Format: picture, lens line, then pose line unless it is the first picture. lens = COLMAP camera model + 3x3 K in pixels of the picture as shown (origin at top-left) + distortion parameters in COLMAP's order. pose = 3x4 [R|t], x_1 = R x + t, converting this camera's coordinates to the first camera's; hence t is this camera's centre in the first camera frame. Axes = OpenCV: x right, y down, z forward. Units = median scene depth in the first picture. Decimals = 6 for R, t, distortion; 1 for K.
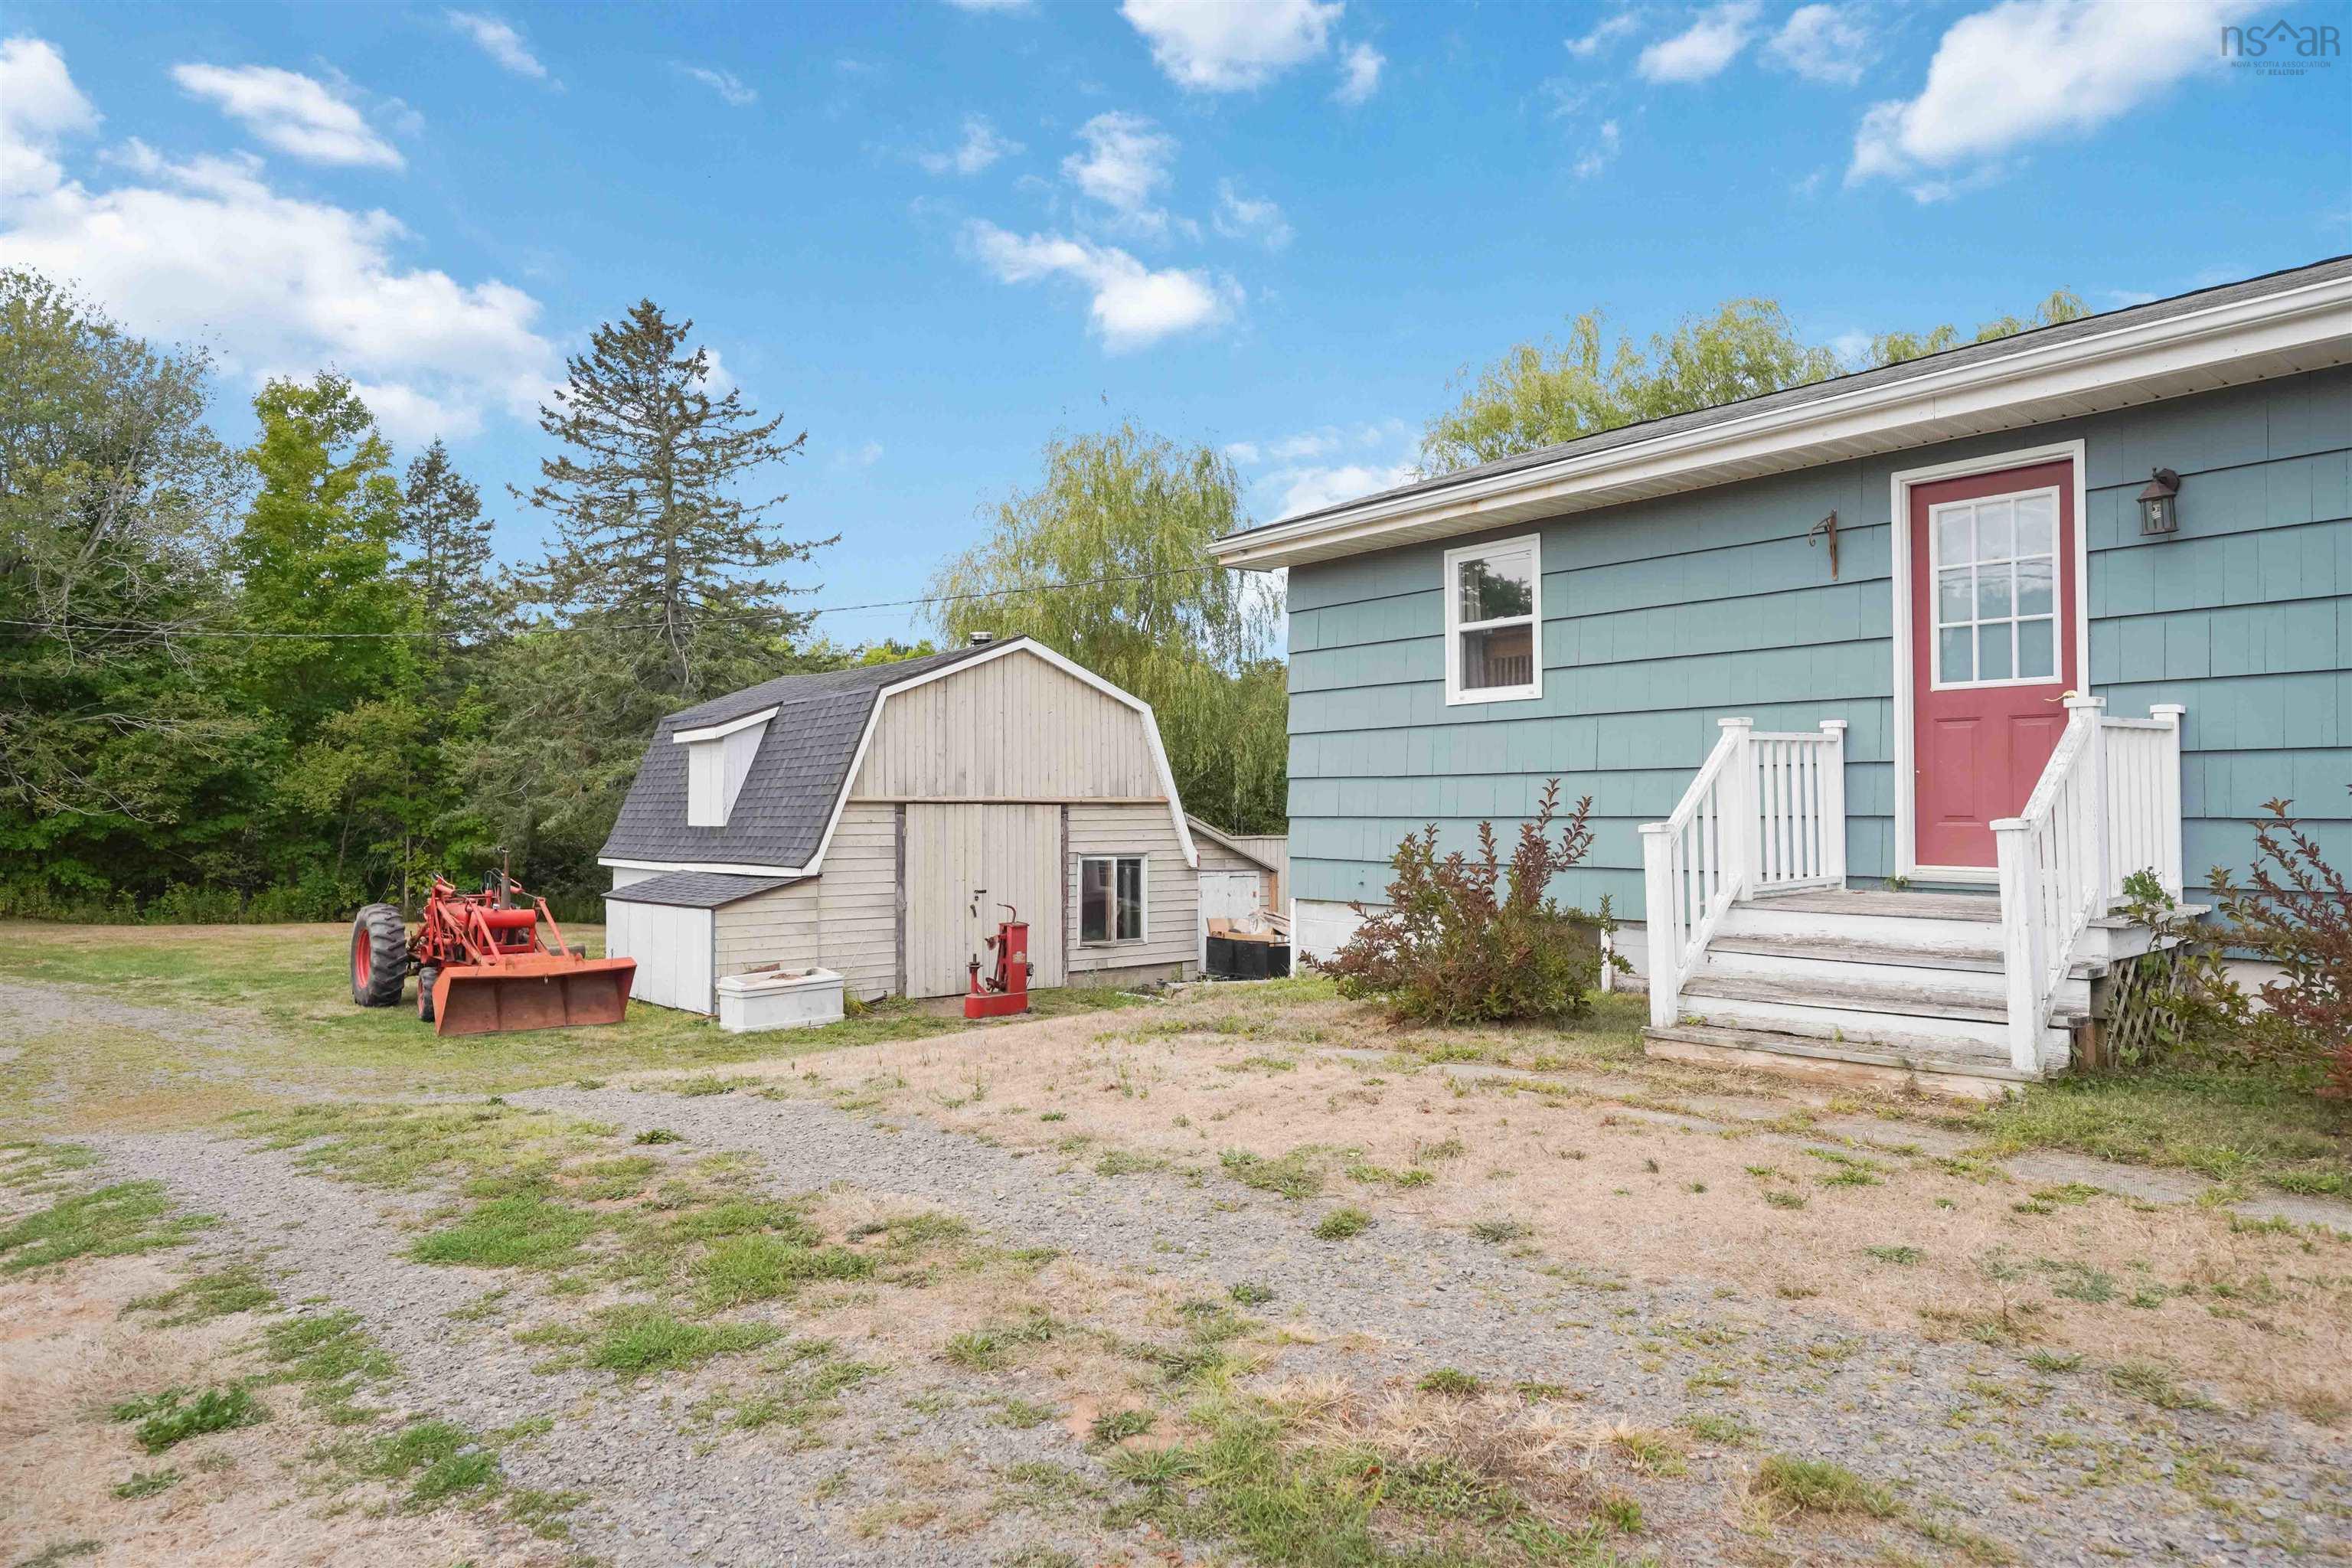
lens RADIAL K [[1425.7, 0, 1176.8], [0, 1425.7, 774.0], [0, 0, 1]] dist [-0.030119, 0.025704]
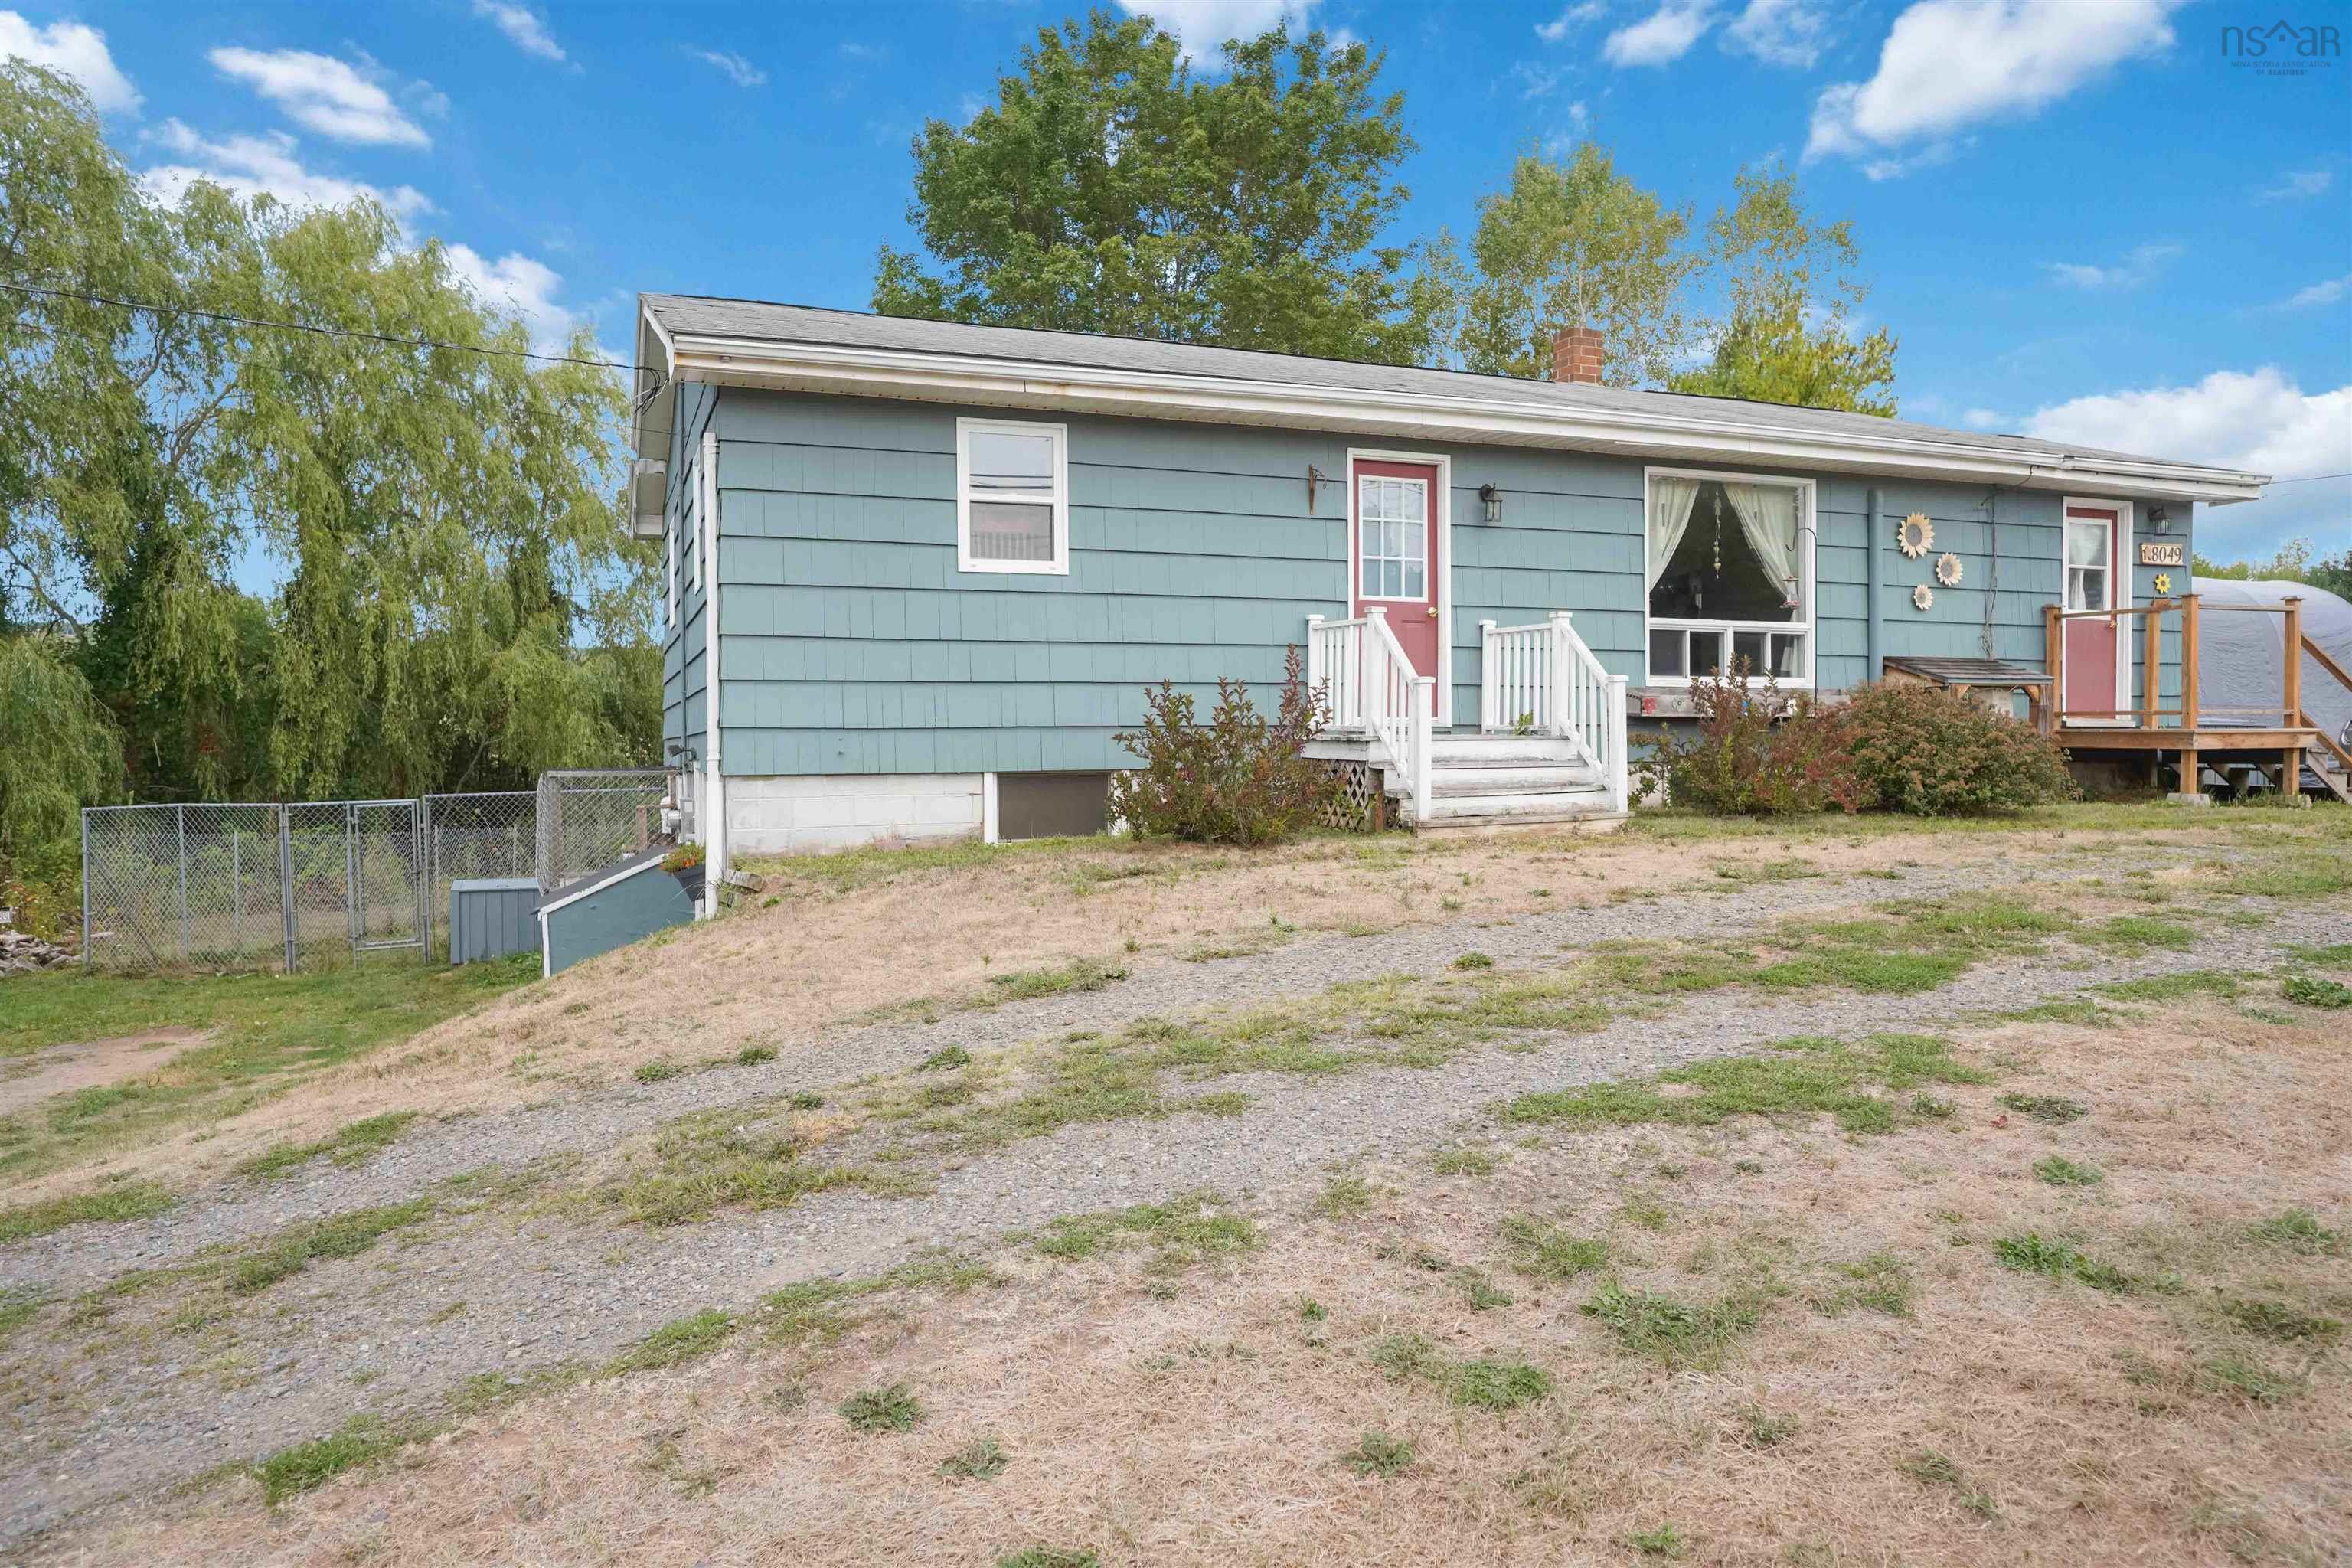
lens RADIAL K [[1535.1, 0, 1176.0], [0, 1535.1, 784.0], [0, 0, 1]] dist [-0.001621, 0.002715]
pose [[0.302033, -0.024455, 0.952984, -0.805068], [-0.017744, 0.999354, 0.031269, 0.065727], [-0.953132, -0.026354, 0.301404, 0.519782]]
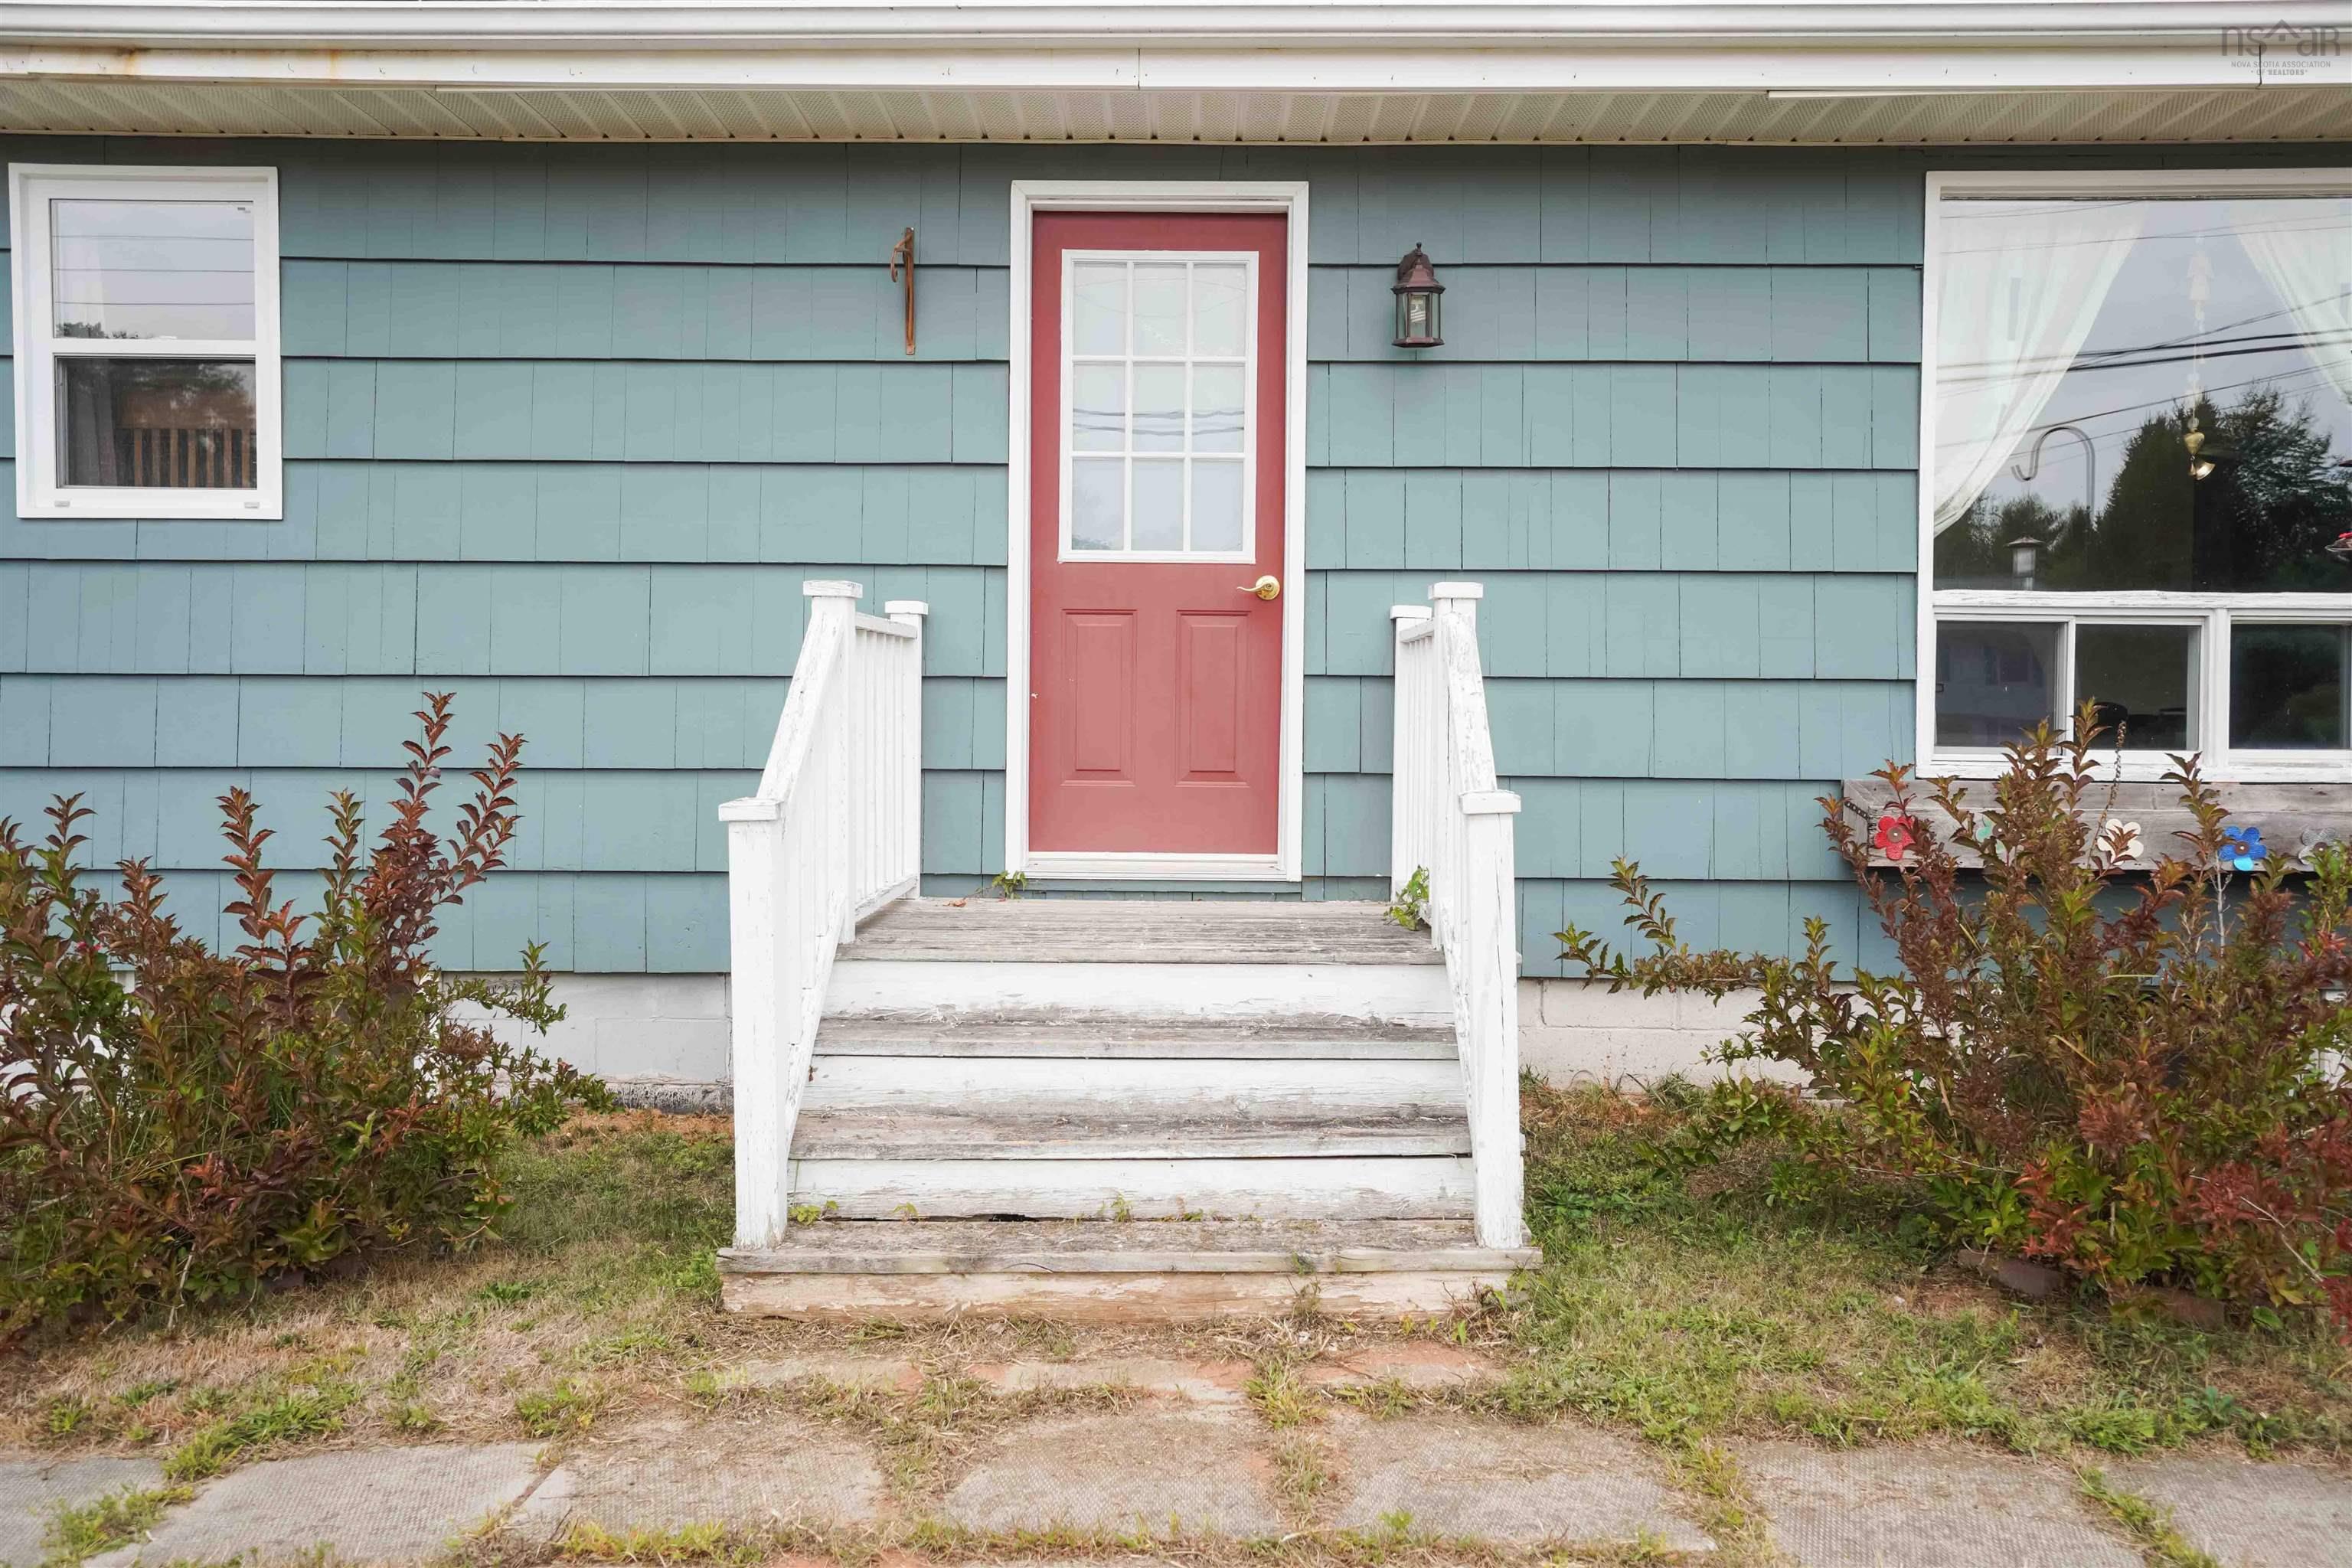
lens RADIAL K [[1766.5, 0, 1179.8], [0, 1766.5, 740.8], [0, 0, 1]] dist [-0.004294, 0.035561]
pose [[0.636468, 0.001154, 0.771302, -0.008527], [-0.027987, 0.999375, 0.021599, -0.000180], [-0.770795, -0.035333, 0.636103, 0.361736]]
